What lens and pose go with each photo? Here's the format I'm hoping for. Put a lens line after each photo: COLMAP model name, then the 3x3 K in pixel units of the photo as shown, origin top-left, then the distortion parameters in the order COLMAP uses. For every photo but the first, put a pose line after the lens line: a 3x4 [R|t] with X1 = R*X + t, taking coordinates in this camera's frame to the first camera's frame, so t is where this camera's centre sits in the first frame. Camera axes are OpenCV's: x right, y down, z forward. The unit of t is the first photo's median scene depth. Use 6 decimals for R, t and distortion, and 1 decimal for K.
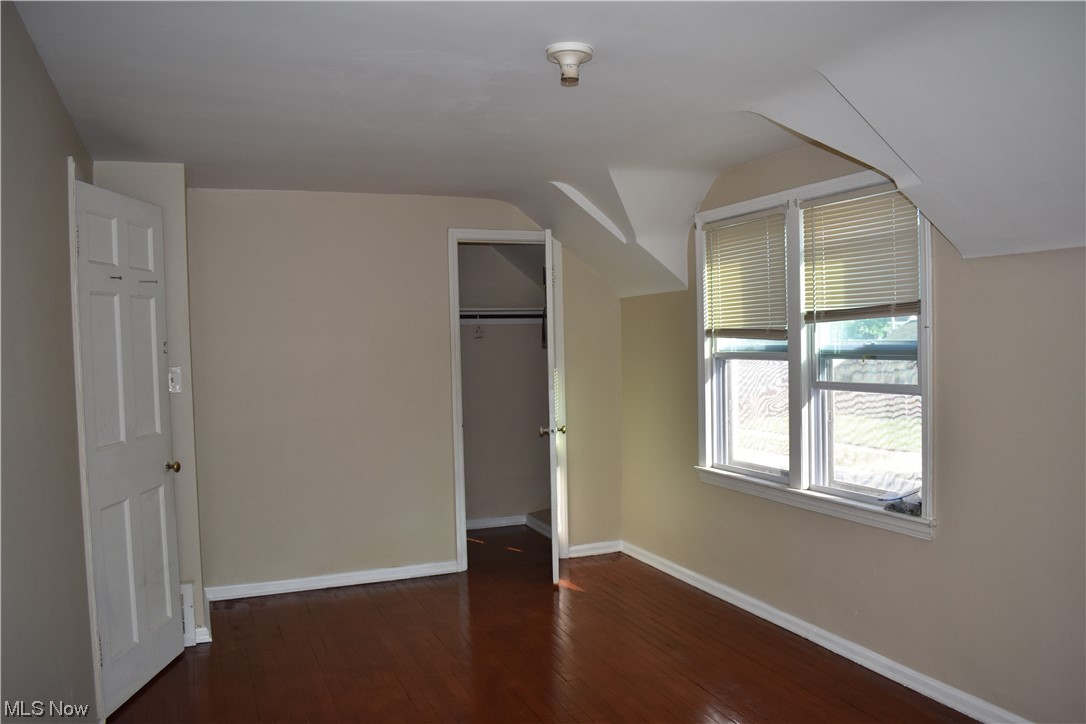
lens RADIAL K [[872.8, 0, 543.0], [0, 872.8, 362.0], [0, 0, 1]] dist [-0.008471, -0.009845]
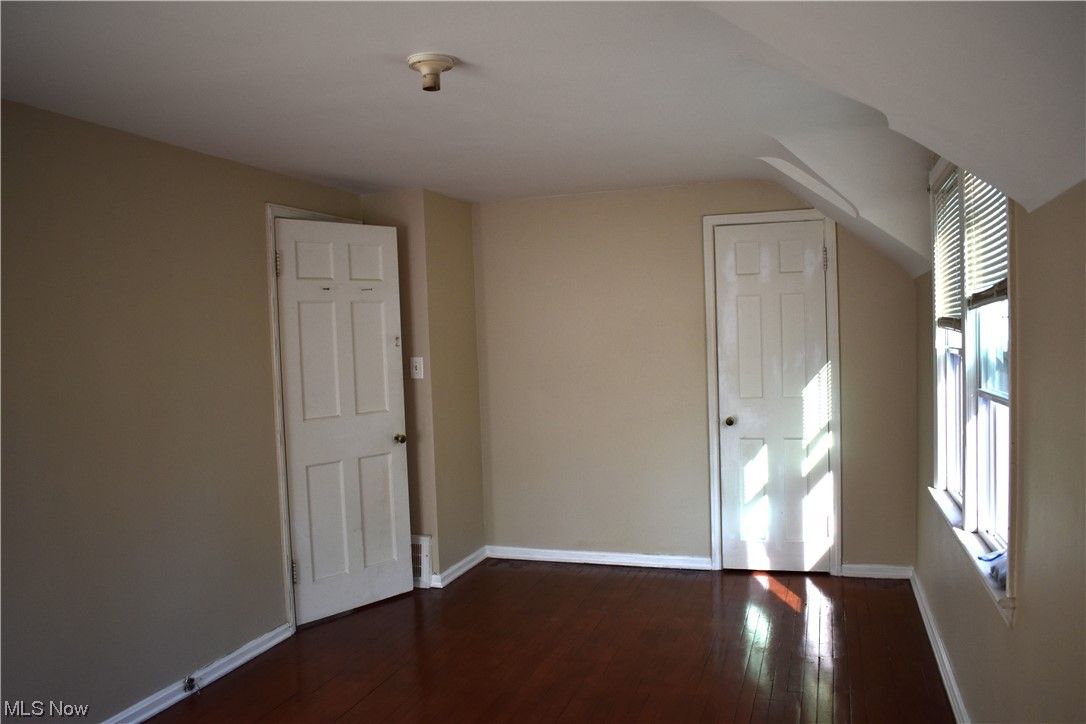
lens RADIAL K [[872.8, 0, 543.0], [0, 872.8, 362.0], [0, 0, 1]] dist [-0.008471, -0.009845]
pose [[0.774386, 0.017221, -0.632480, 0.400113], [-0.005364, 0.999772, 0.020654, -0.010635], [0.632691, -0.012602, 0.774302, 0.144021]]
